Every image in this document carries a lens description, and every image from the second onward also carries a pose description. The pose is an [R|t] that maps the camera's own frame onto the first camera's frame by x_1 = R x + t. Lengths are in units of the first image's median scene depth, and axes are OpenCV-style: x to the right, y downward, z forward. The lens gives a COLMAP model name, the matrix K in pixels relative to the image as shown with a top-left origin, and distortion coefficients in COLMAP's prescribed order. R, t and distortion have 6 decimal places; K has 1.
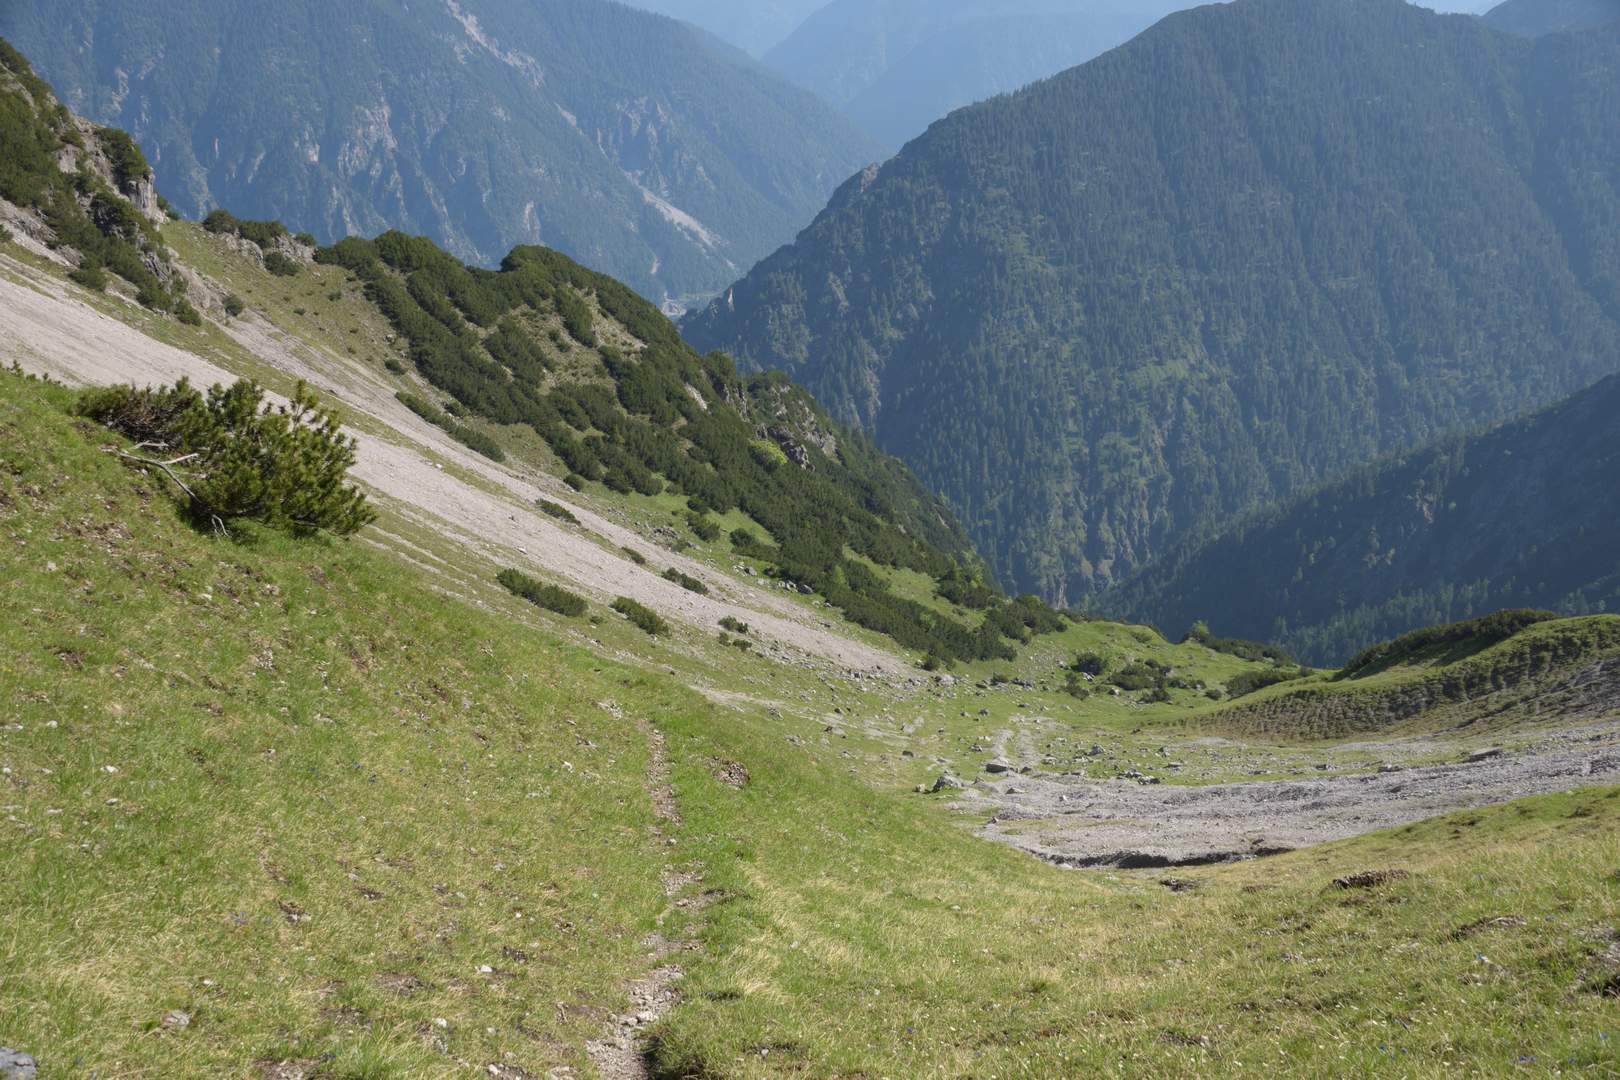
lens RADIAL K [[1706.4, 0, 810.0], [0, 1706.4, 540.0], [0, 0, 1]] dist [-0.090822, 0.506570]
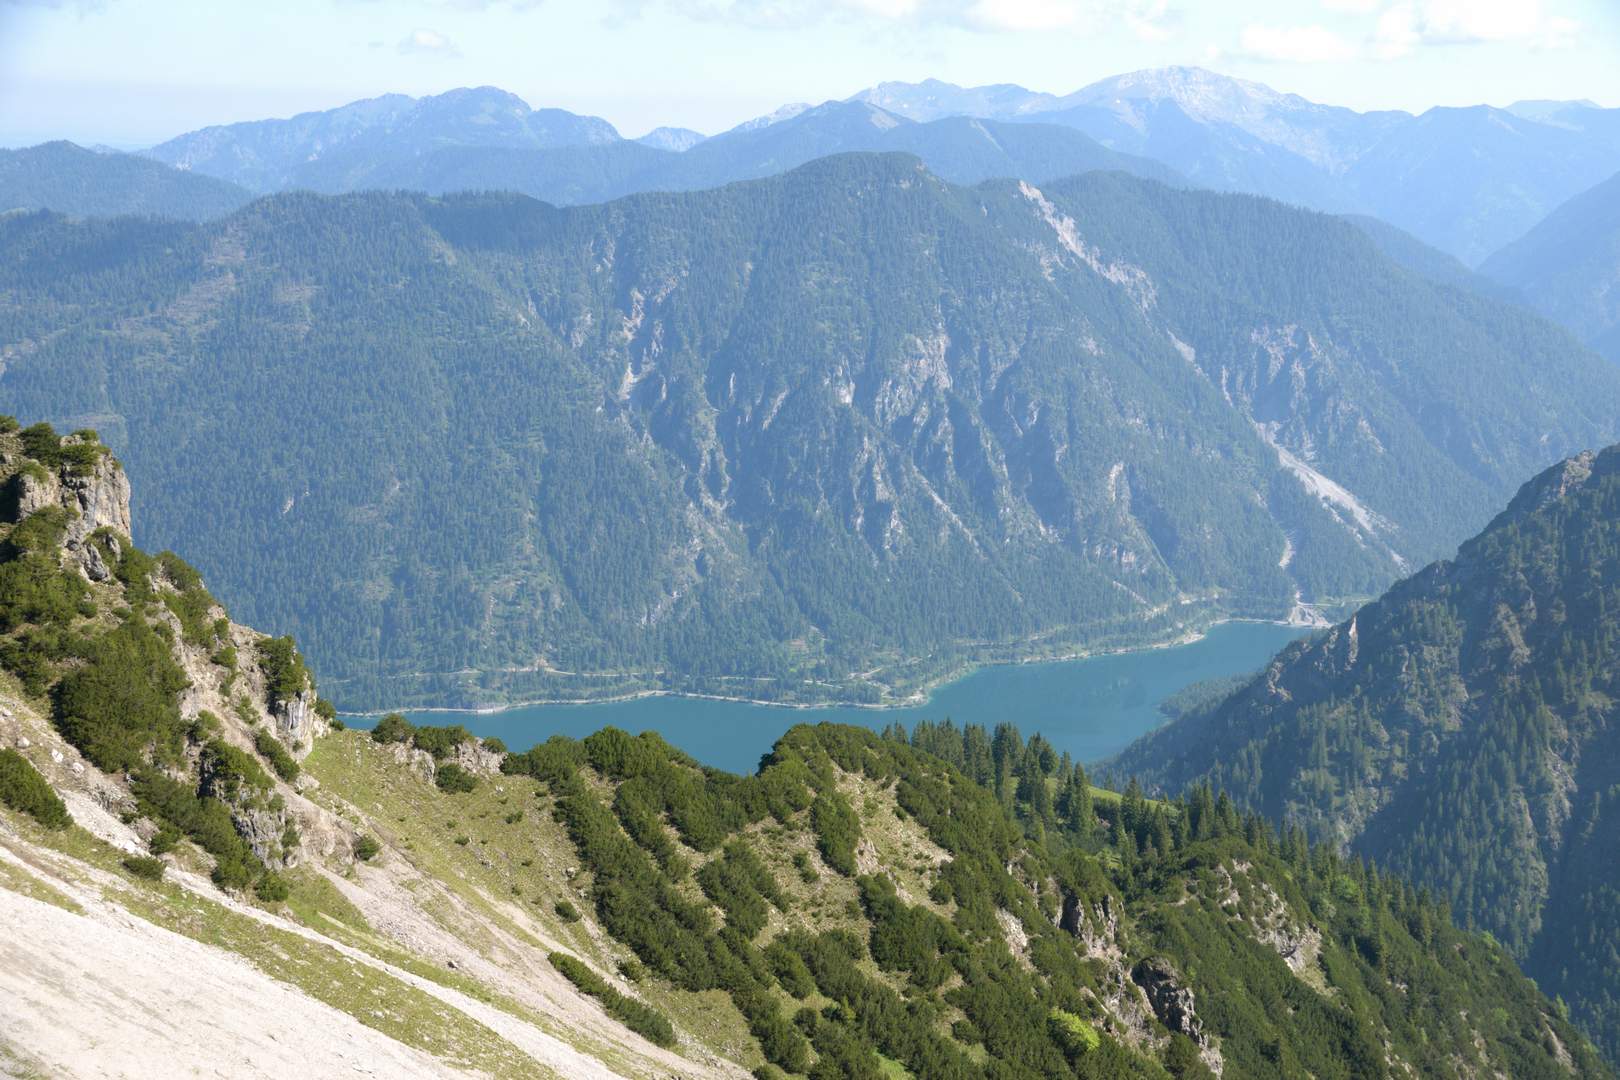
lens RADIAL K [[2332.2, 0, 809.9], [0, 2332.2, 511.2], [0, 0, 1]] dist [0.148594, 0.706004]
pose [[0.949864, 0.049975, -0.308643, 0.131177], [-0.098033, 0.984969, -0.142218, -0.087527], [0.296896, 0.165345, 0.940486, -0.049053]]
